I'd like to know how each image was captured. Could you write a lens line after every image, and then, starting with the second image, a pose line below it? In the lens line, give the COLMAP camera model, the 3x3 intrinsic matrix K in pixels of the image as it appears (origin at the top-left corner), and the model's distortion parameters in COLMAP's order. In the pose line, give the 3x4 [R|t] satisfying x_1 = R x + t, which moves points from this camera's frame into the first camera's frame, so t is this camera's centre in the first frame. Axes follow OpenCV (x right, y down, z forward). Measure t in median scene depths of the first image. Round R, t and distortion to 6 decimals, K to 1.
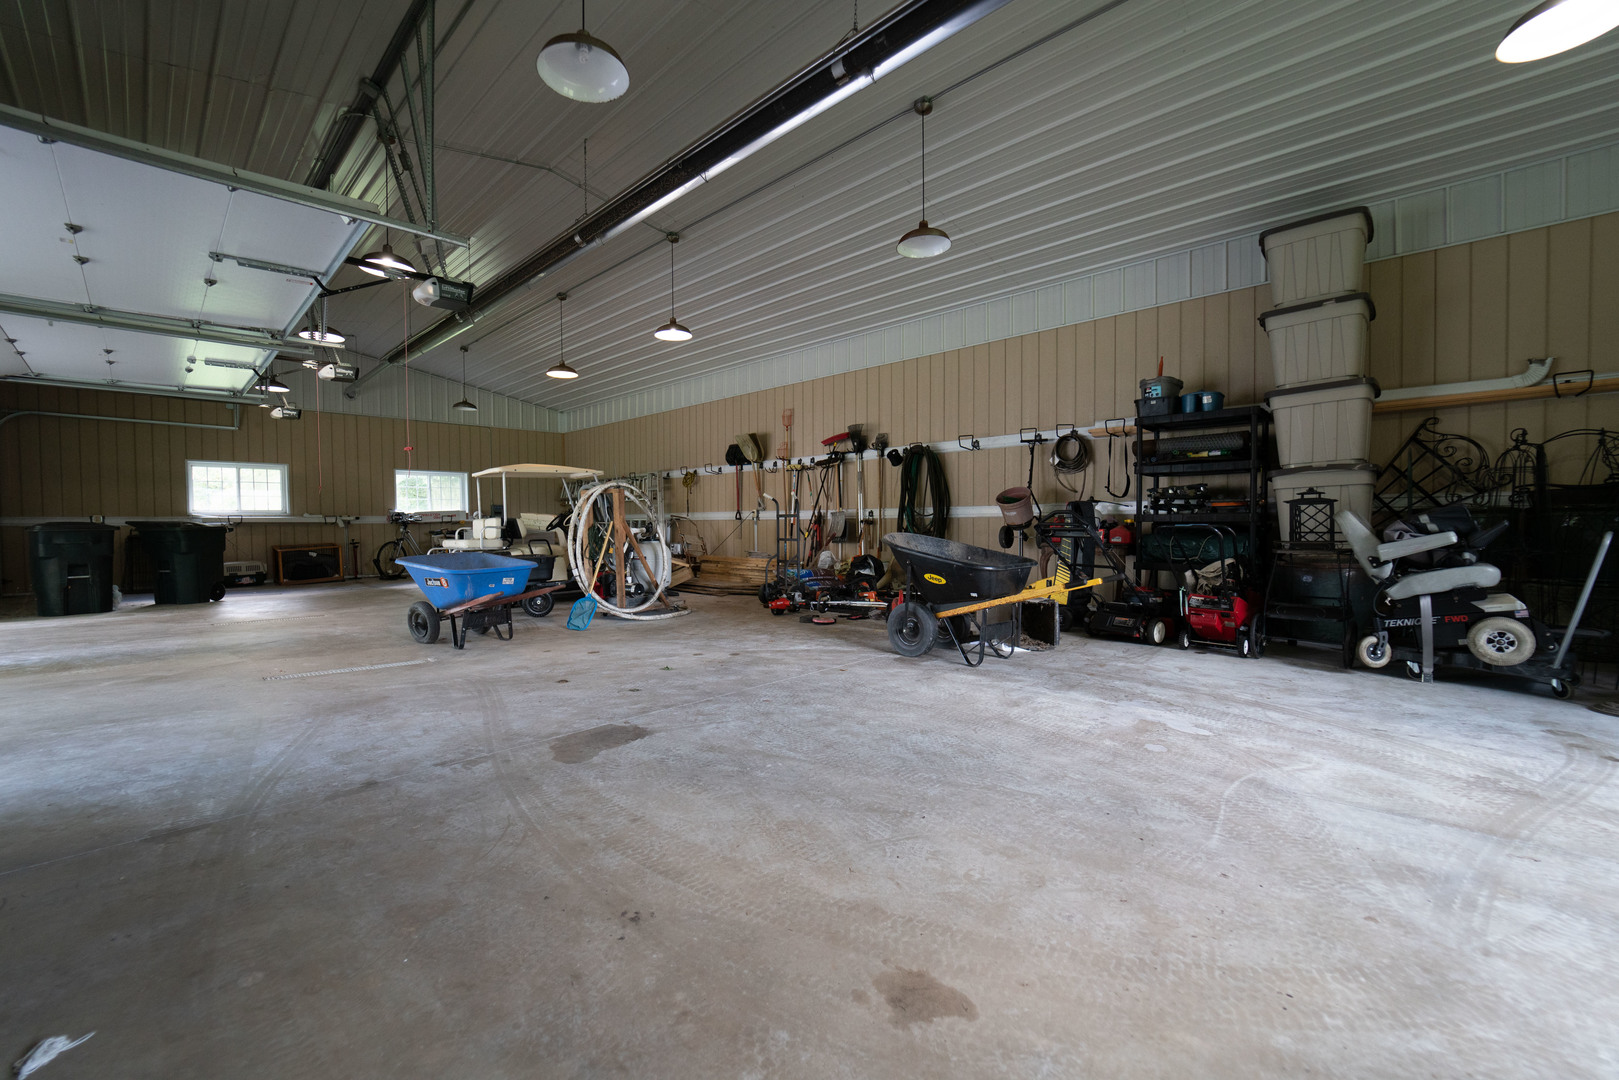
lens RADIAL K [[655.6, 0, 808.8], [0, 655.6, 539.4], [0, 0, 1]] dist [-0.013271, -0.001793]
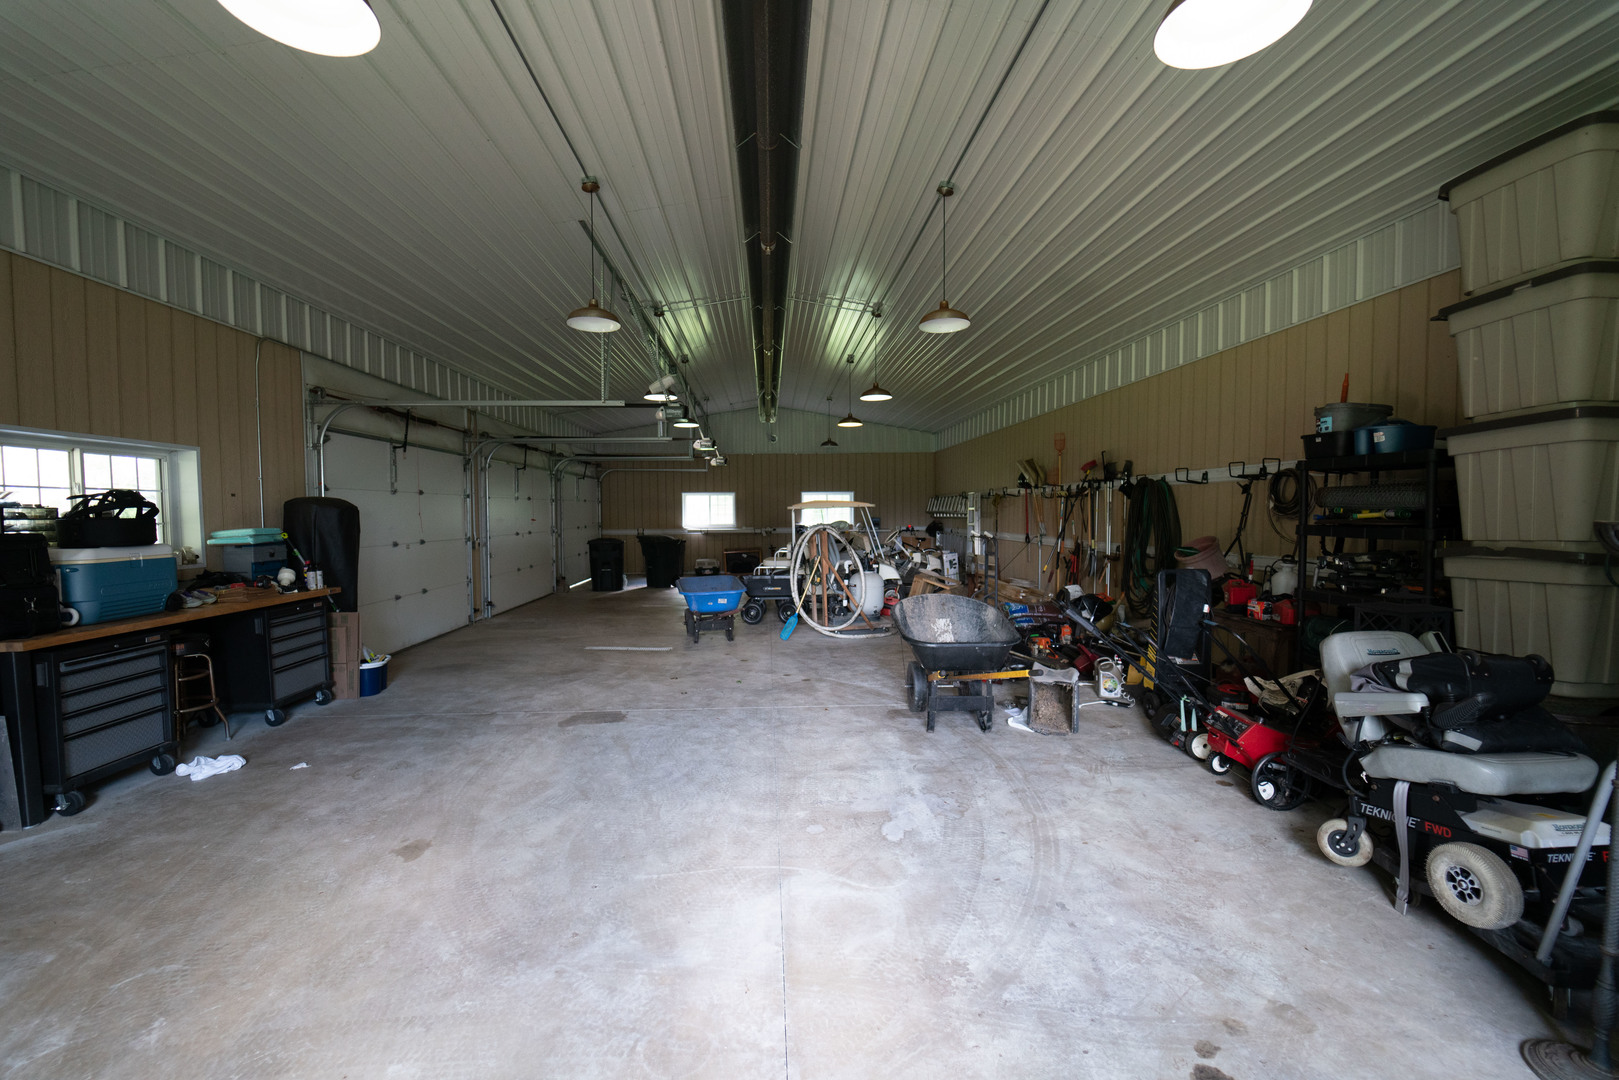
lens RADIAL K [[655.6, 0, 805.3], [0, 655.6, 540.4], [0, 0, 1]] dist [-0.013271, -0.001793]
pose [[0.729657, 0.034131, -0.682961, 0.996568], [-0.017830, 0.999364, 0.030895, -0.177332], [0.683581, -0.010366, 0.729801, 0.109045]]
